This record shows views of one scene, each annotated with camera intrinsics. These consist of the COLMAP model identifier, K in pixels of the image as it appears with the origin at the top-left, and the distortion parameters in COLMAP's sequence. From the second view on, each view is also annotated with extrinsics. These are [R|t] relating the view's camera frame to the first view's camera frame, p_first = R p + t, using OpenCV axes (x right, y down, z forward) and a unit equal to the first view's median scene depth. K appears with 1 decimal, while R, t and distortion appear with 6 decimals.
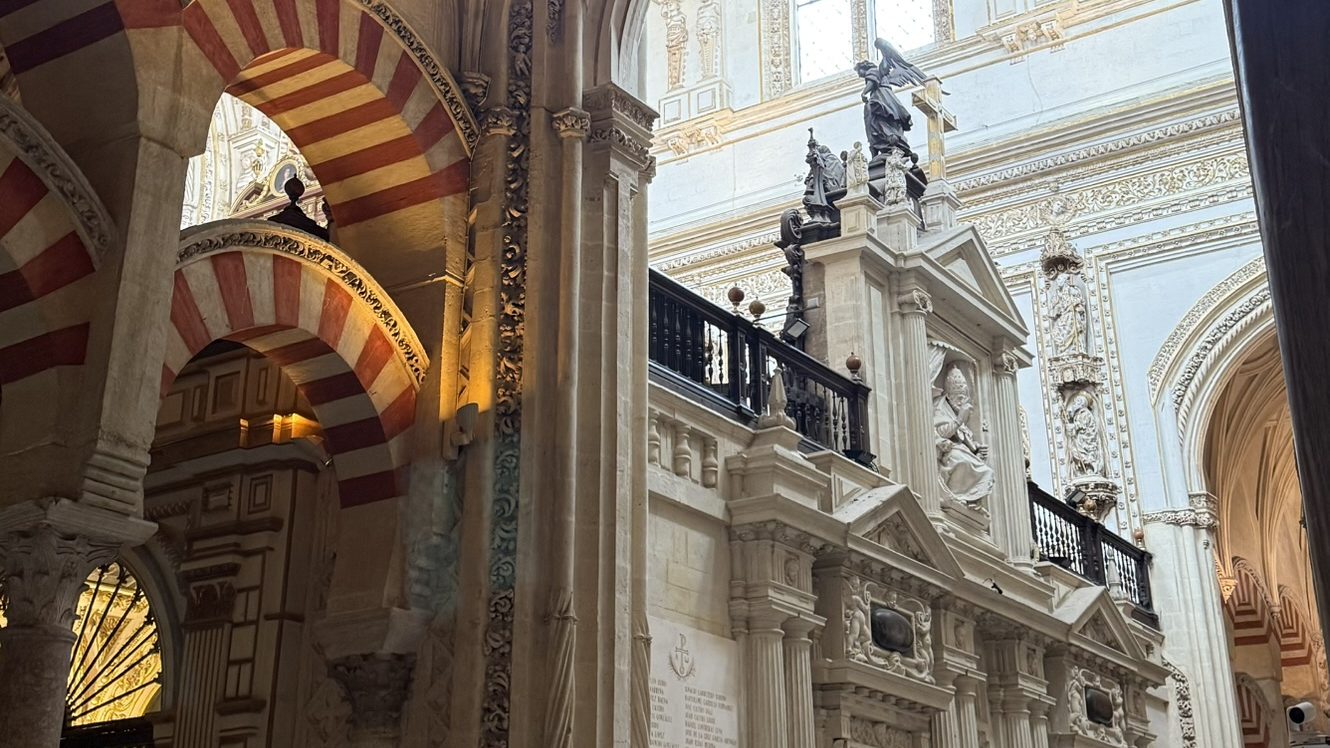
lens RADIAL K [[1645.1, 0, 665.0], [0, 1645.1, 374.0], [0, 0, 1]] dist [0.154302, 0.021613]
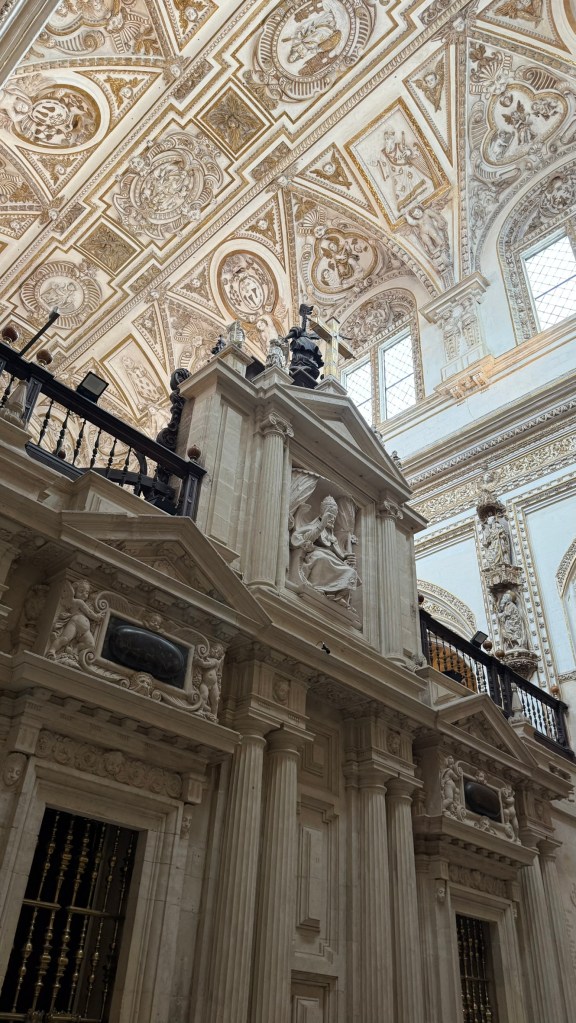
lens RADIAL K [[735.0, 0, 289.3], [0, 735.0, 542.4], [0, 0, 1]] dist [0.165870, -0.300718]
pose [[0.984812, -0.055791, -0.164414, 0.299964], [0.013130, 0.968185, -0.249890, 0.209264], [0.173125, 0.243936, 0.954213, 0.630825]]
